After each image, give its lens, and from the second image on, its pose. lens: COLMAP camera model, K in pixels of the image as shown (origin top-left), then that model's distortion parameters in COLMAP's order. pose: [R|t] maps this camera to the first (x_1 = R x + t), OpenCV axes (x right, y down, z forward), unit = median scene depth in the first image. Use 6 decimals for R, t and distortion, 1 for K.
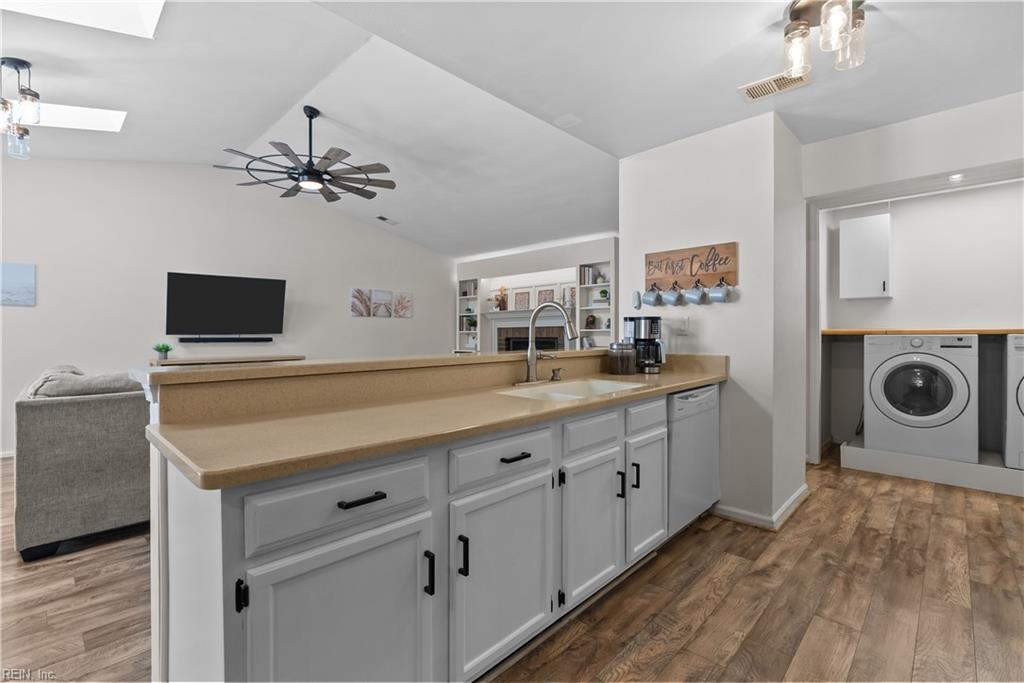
lens RADIAL K [[463.4, 0, 511.4], [0, 463.4, 334.3], [0, 0, 1]] dist [-0.003126, -0.000089]
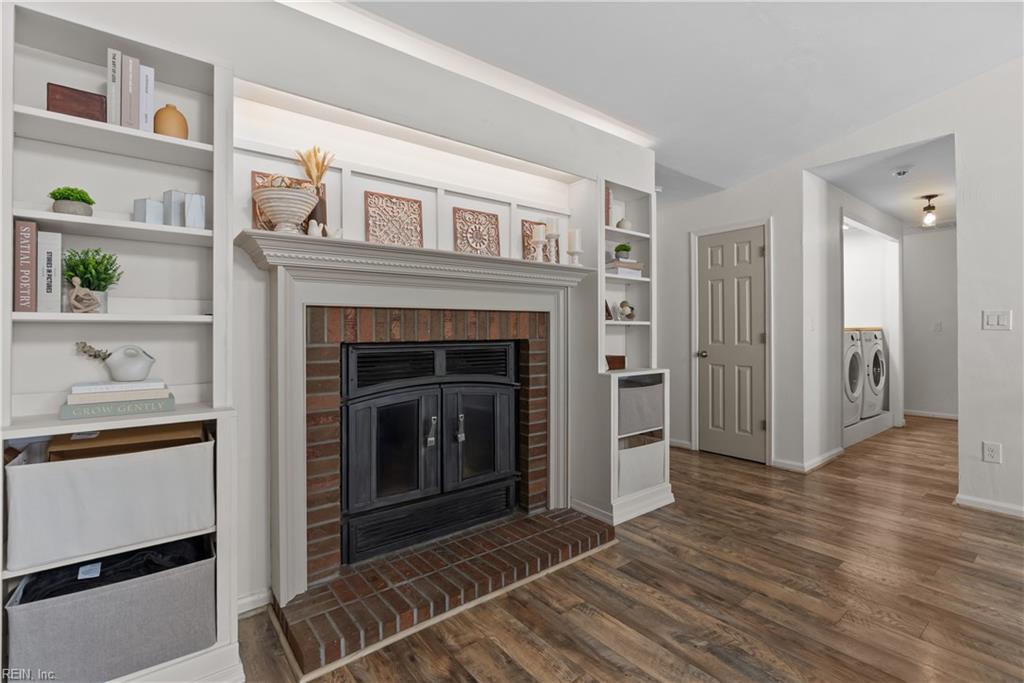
lens RADIAL K [[463.4, 0, 511.4], [0, 463.4, 334.3], [0, 0, 1]] dist [-0.003126, -0.000089]
pose [[0.142642, -0.001703, 0.989773, -0.314892], [0.003590, 0.999993, 0.001203, 0.002198], [-0.989768, 0.003382, 0.142647, 1.021416]]
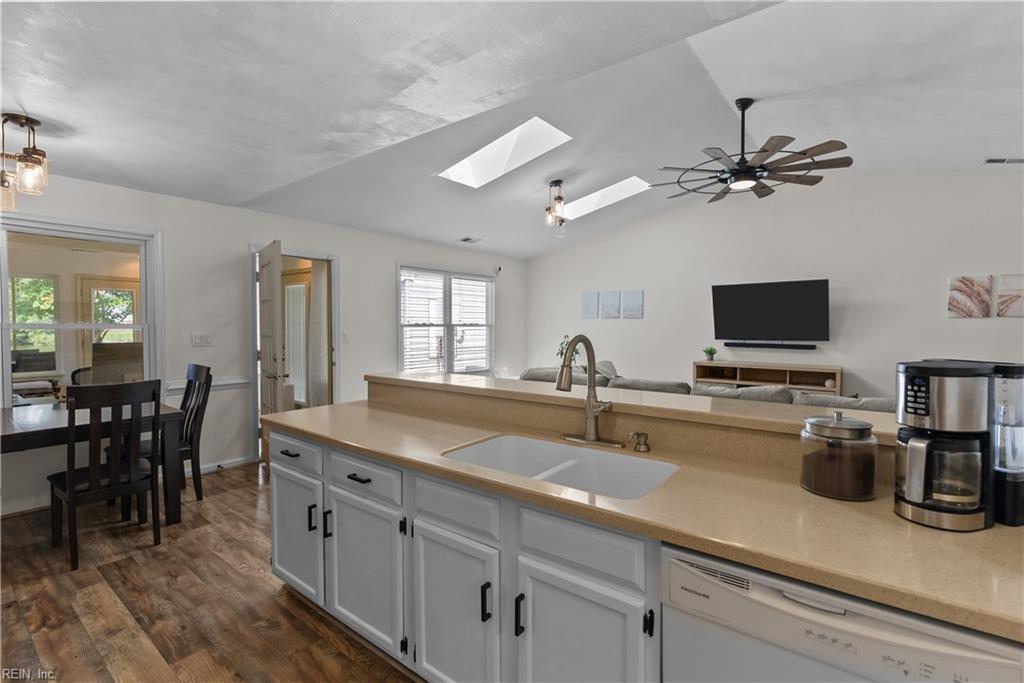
lens RADIAL K [[468.9, 0, 511.2], [0, 468.9, 333.0], [0, 0, 1]] dist [-0.001393, -0.000187]
pose [[0.098042, 0.023901, -0.994895, 0.303505], [-0.001636, 0.999714, 0.023856, -0.034772], [0.995181, -0.000712, 0.098053, 0.307543]]
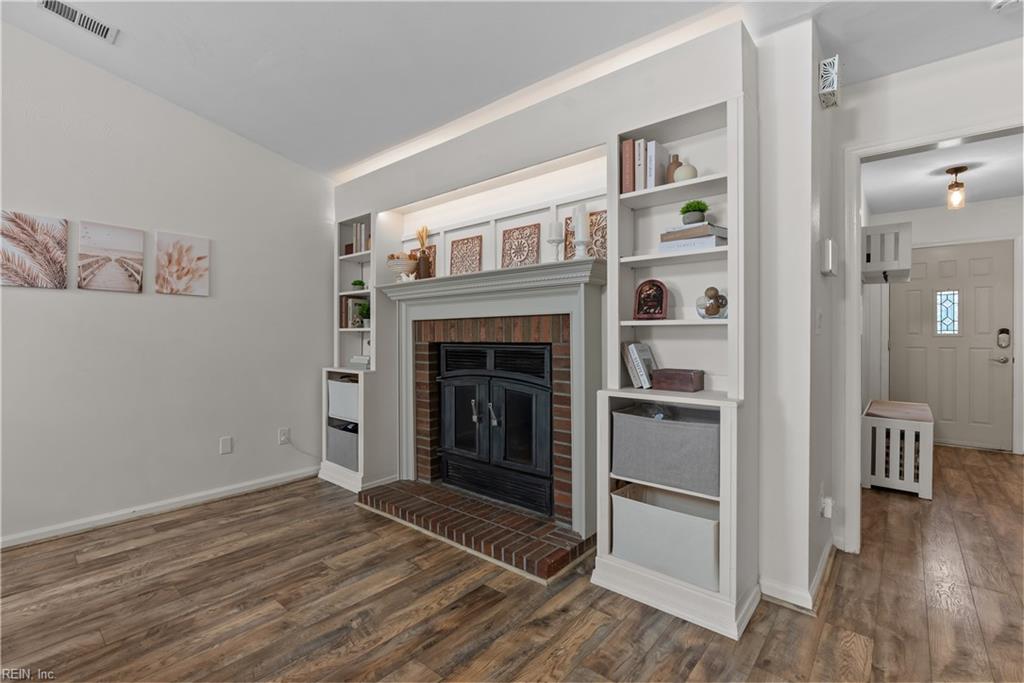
lens RADIAL K [[458.6, 0, 512.0], [0, 458.6, 341.5], [0, 0, 1]] dist [-0.000845, 0.000174]
pose [[0.998338, -0.002656, 0.057569, 0.047733], [0.001758, 0.999876, 0.015658, -0.000557], [-0.057604, -0.015531, 0.998219, 0.660736]]
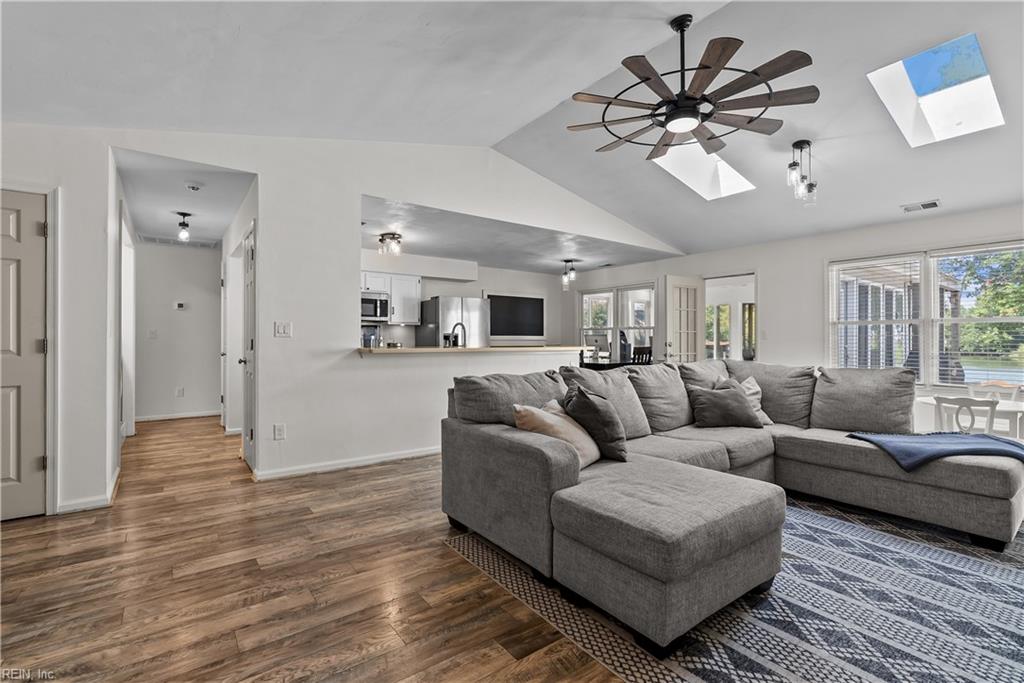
lens RADIAL K [[463.4, 0, 511.4], [0, 463.4, 334.3], [0, 0, 1]] dist [-0.003126, -0.000089]
pose [[-0.985965, 0.003753, 0.166907, -0.187690], [0.001643, 0.999917, -0.012776, 0.004953], [-0.166941, -0.012322, -0.985890, 1.152198]]
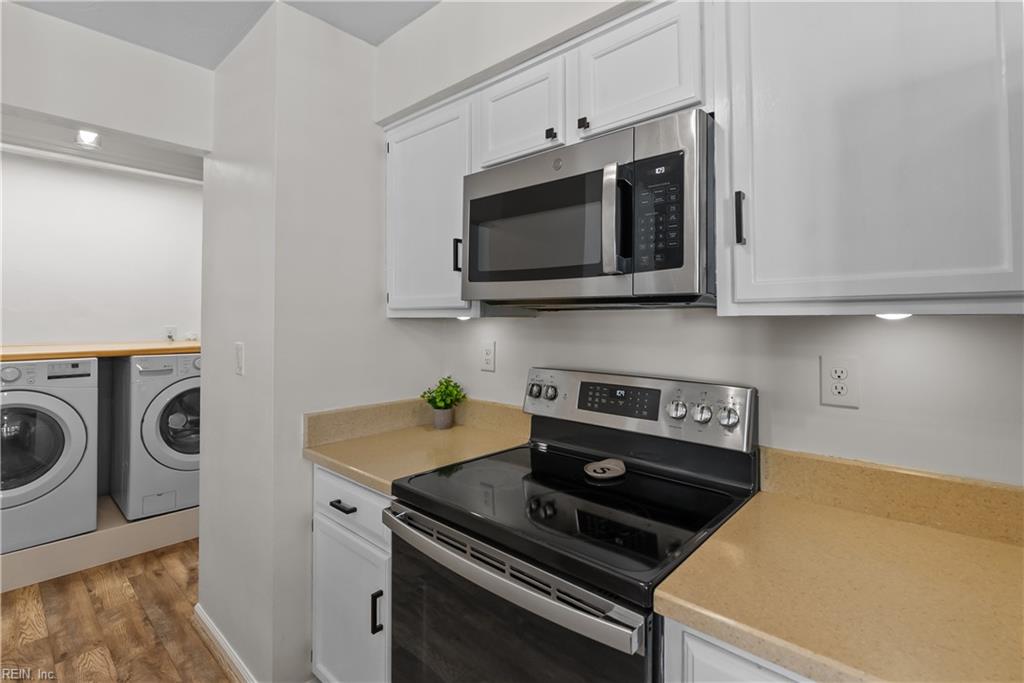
lens RADIAL K [[476.9, 0, 513.2], [0, 476.9, 313.3], [0, 0, 1]] dist [-0.001025, 0.000300]
pose [[-0.025710, 0.014611, 0.999563, 0.119801], [0.004252, 0.999886, -0.014507, -0.032980], [-0.999660, 0.003877, -0.025769, 0.192643]]
